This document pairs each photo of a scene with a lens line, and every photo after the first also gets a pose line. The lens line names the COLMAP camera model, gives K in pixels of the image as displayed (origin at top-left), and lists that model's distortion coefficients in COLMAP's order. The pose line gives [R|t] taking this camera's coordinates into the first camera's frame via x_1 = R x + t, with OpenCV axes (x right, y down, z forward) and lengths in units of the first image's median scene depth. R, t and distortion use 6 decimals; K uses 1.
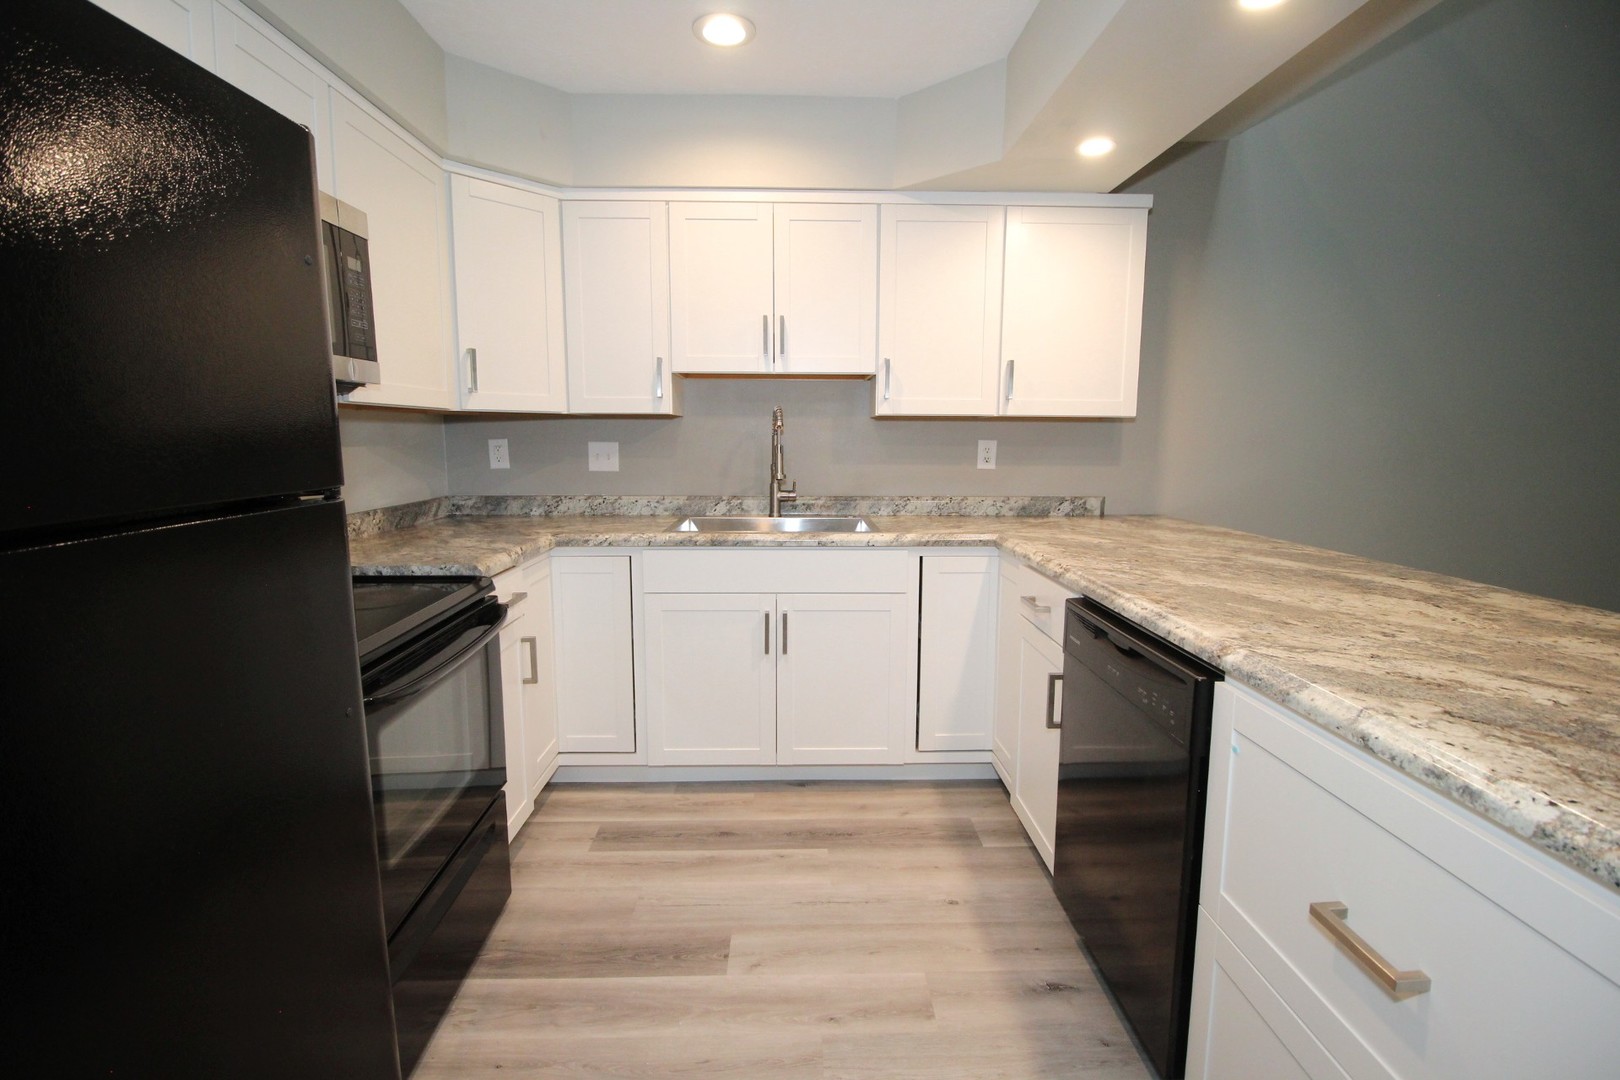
lens RADIAL K [[754.8, 0, 815.2], [0, 754.8, 532.9], [0, 0, 1]] dist [-0.002740, -0.010282]
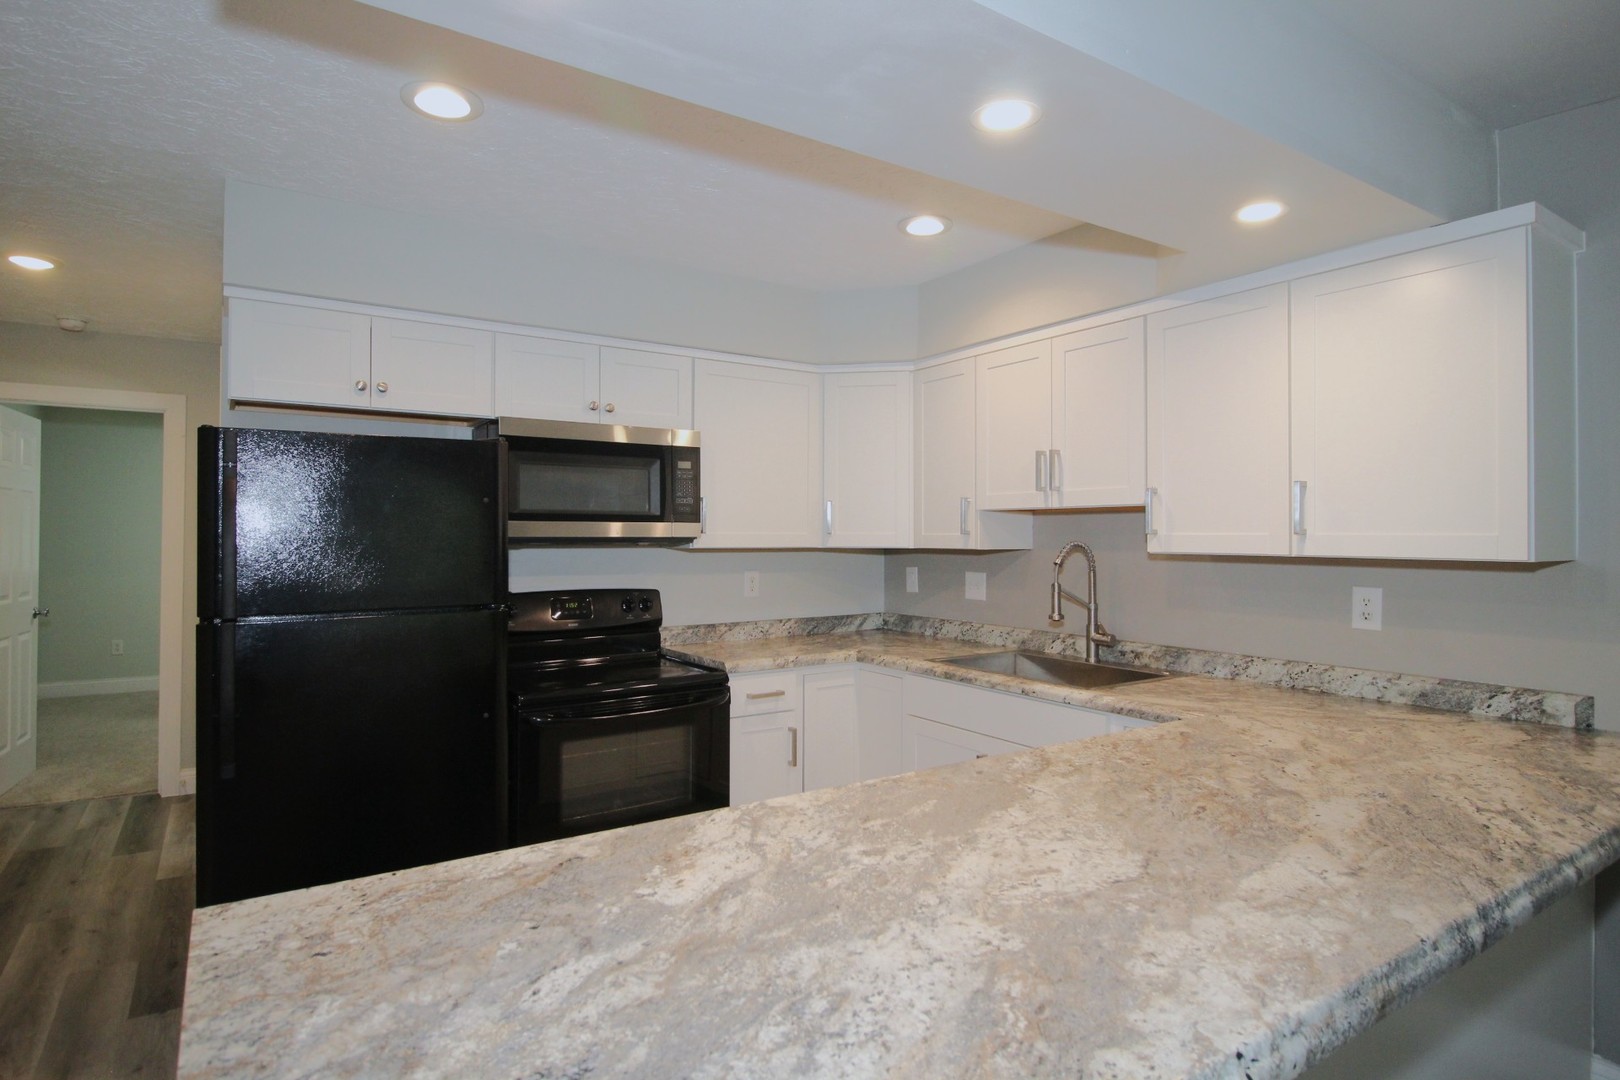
lens RADIAL K [[872.0, 0, 814.7], [0, 872.0, 528.1], [0, 0, 1]] dist [-0.003633, -0.004763]
pose [[0.530733, -0.010642, -0.847472, 0.790567], [-0.109511, 0.990678, -0.081022, -0.071300], [0.840434, 0.135808, 0.524620, 0.190668]]
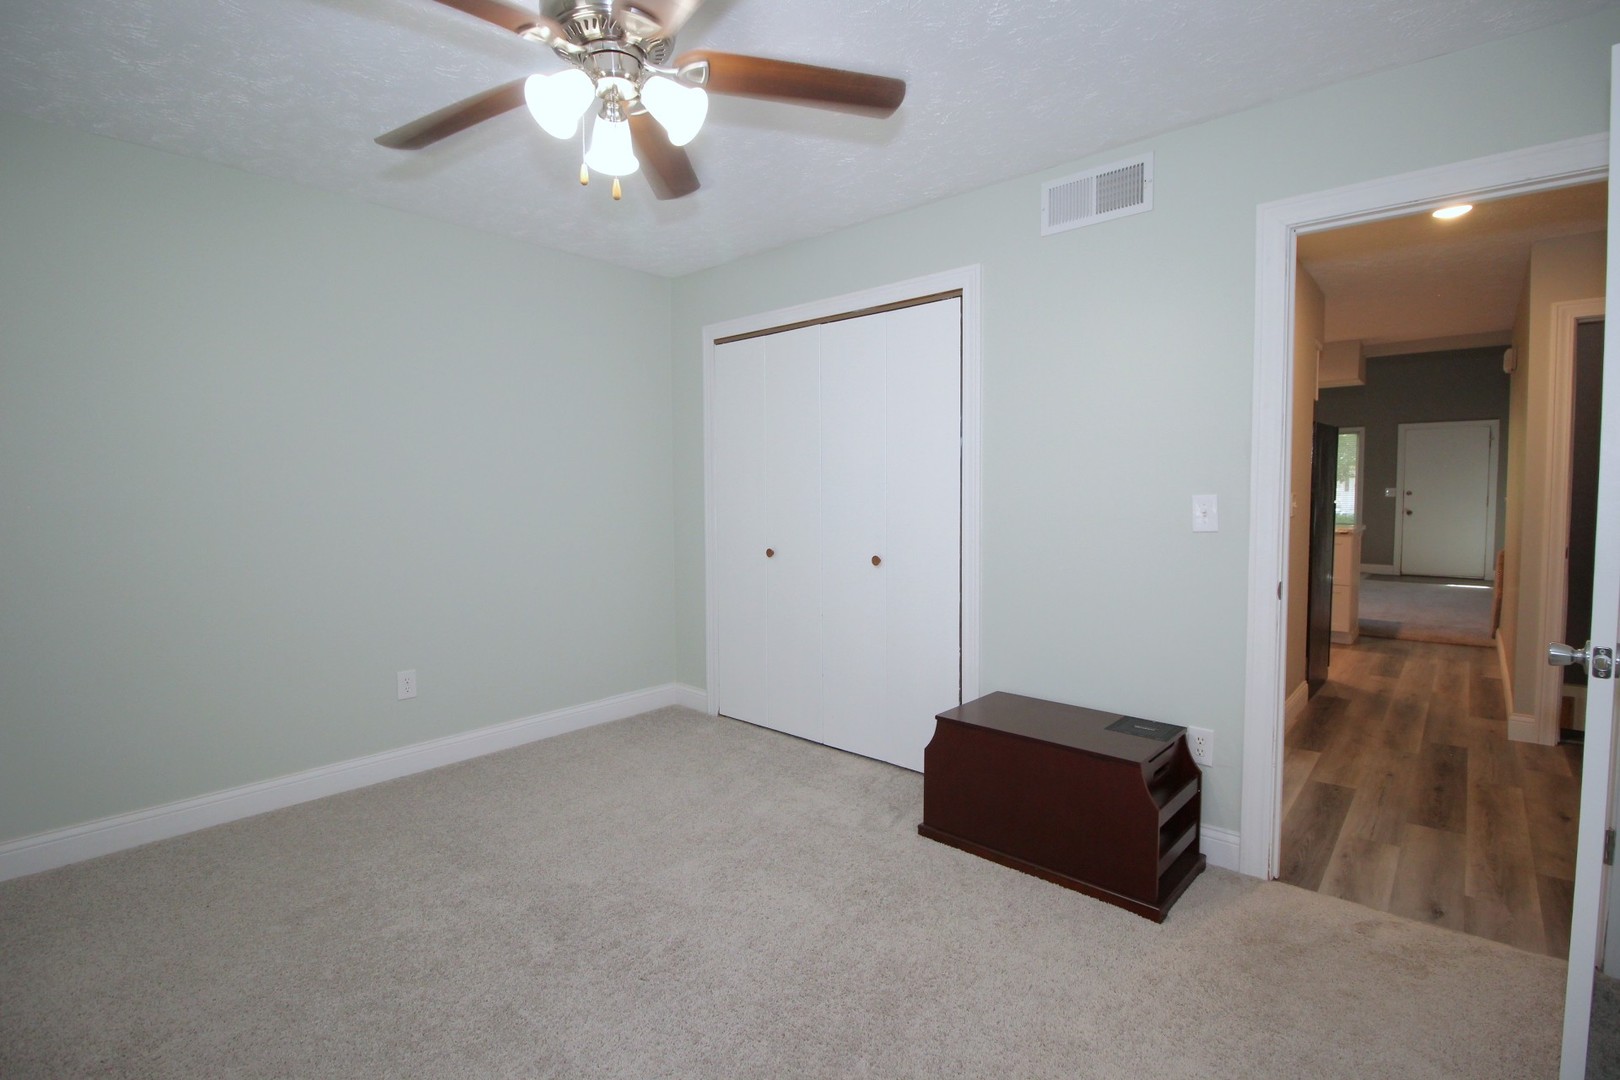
lens RADIAL K [[754.8, 0, 812.3], [0, 754.8, 536.6], [0, 0, 1]] dist [-0.002740, -0.010282]
pose [[0.684345, -0.051073, 0.727367, -2.876294], [0.099883, 0.994707, -0.024130, 0.024211], [-0.722285, 0.089165, 0.685824, -0.236334]]
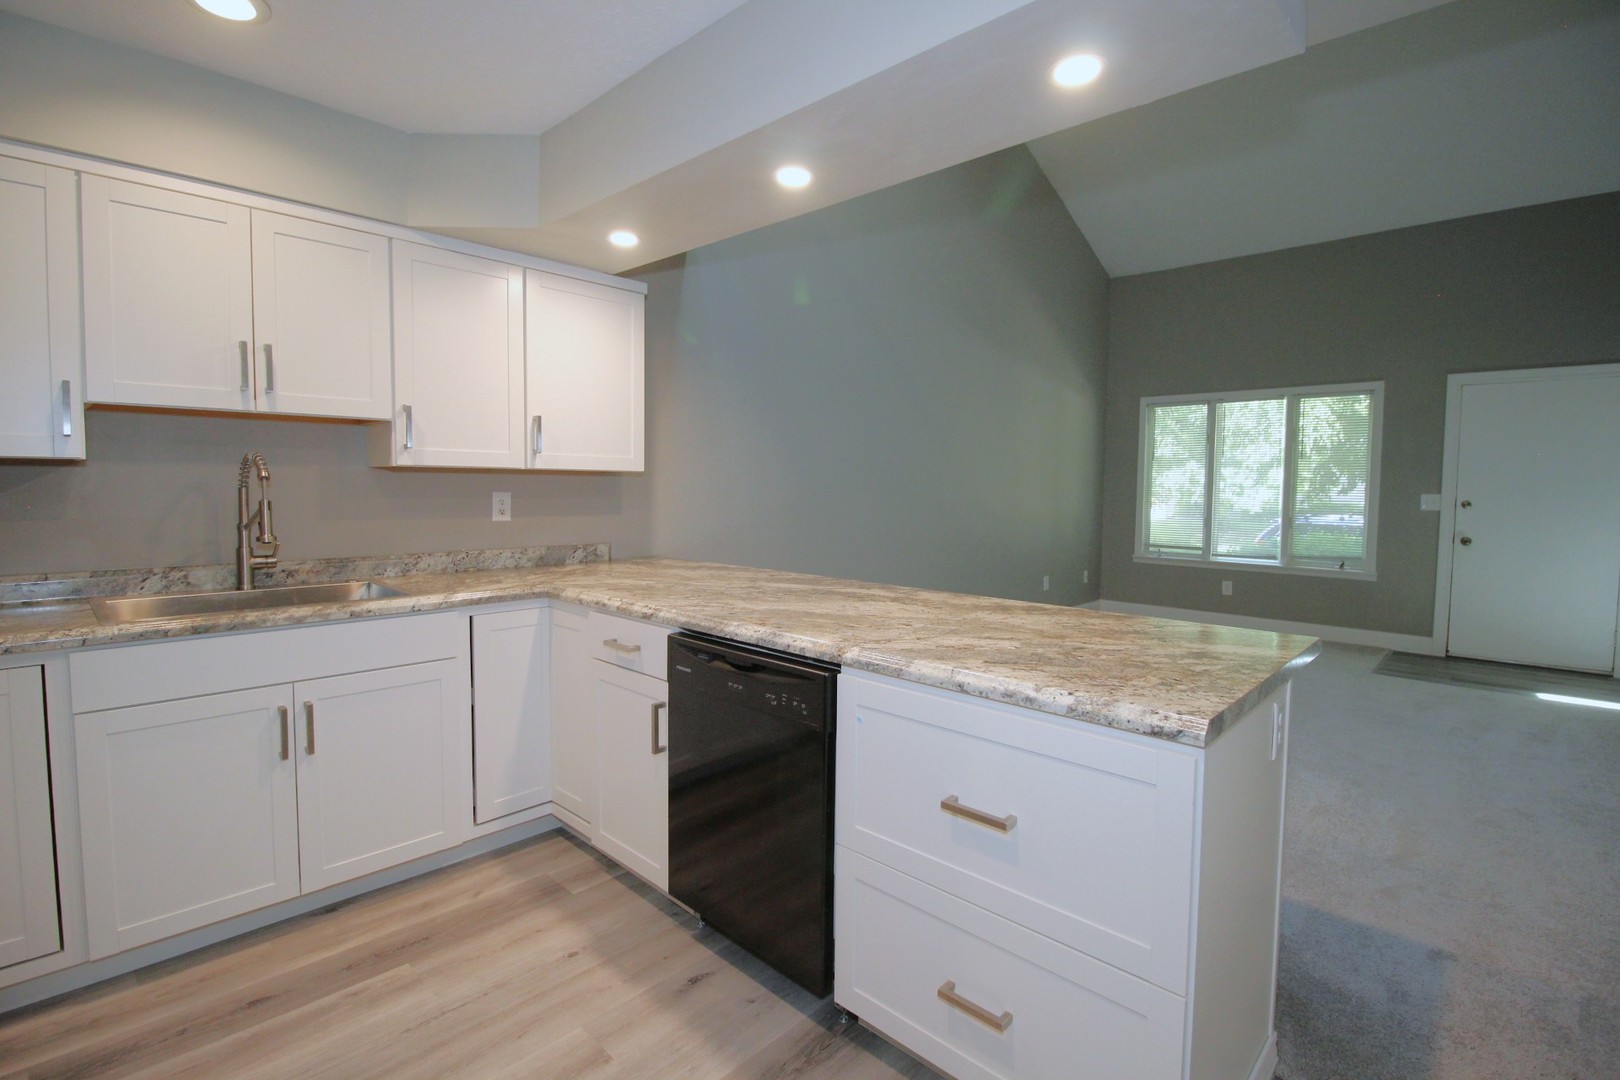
lens RADIAL K [[754.8, 0, 821.0], [0, 754.8, 529.2], [0, 0, 1]] dist [-0.002740, -0.010282]
pose [[0.706244, -0.039386, 0.706872, -0.220428], [0.082820, 0.996192, -0.027239, -0.015504], [-0.703108, 0.077780, 0.706817, 0.012350]]
